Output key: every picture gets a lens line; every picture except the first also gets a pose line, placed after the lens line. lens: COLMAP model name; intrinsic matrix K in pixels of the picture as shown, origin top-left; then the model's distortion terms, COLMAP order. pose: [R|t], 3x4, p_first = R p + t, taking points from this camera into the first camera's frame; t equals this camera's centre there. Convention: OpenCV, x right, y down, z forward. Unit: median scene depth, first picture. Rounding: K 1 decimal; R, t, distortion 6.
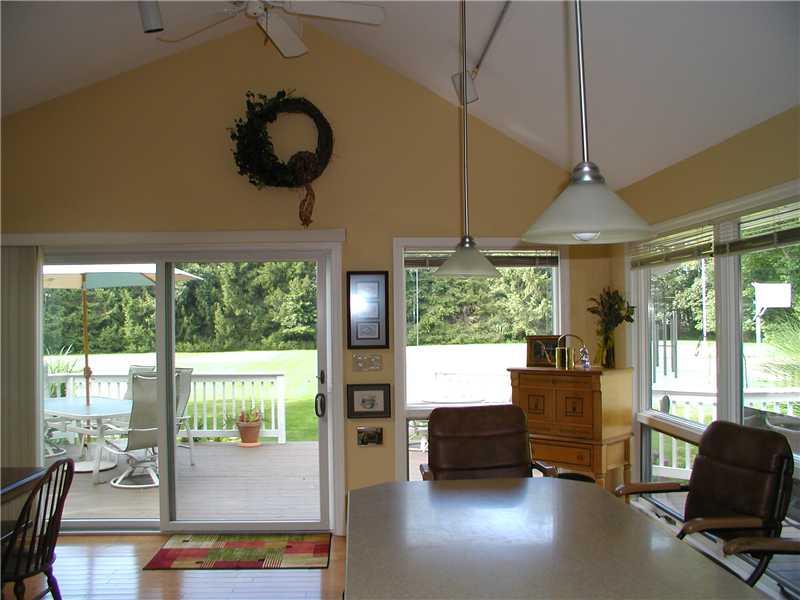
lens RADIAL K [[739.0, 0, 400.0], [0, 739.0, 300.0], [0, 0, 1]] dist [-0.234654, 0.285944]
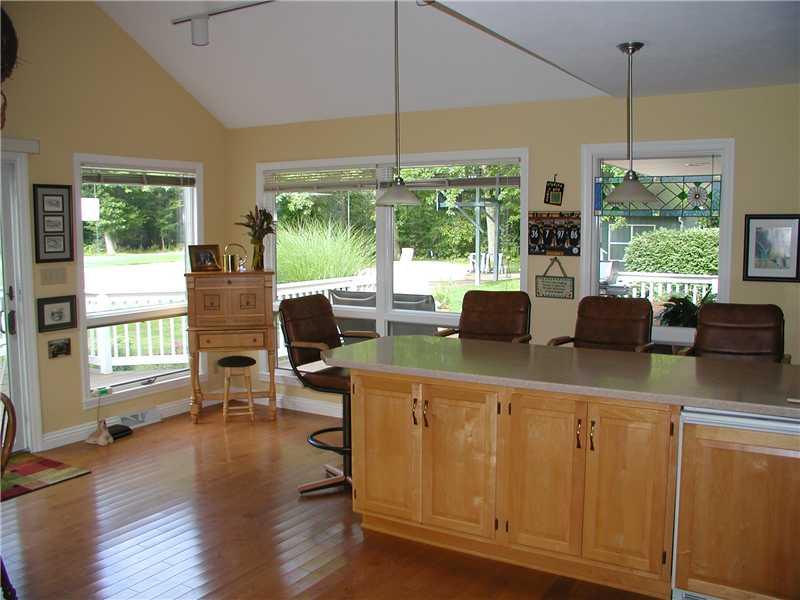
lens RADIAL K [[739.0, 0, 400.0], [0, 739.0, 300.0], [0, 0, 1]] dist [-0.234654, 0.285944]
pose [[0.566050, -0.075403, 0.820915, -0.579243], [-0.025399, 0.993740, 0.108791, -0.000021], [-0.823980, -0.082431, 0.560591, 0.060624]]
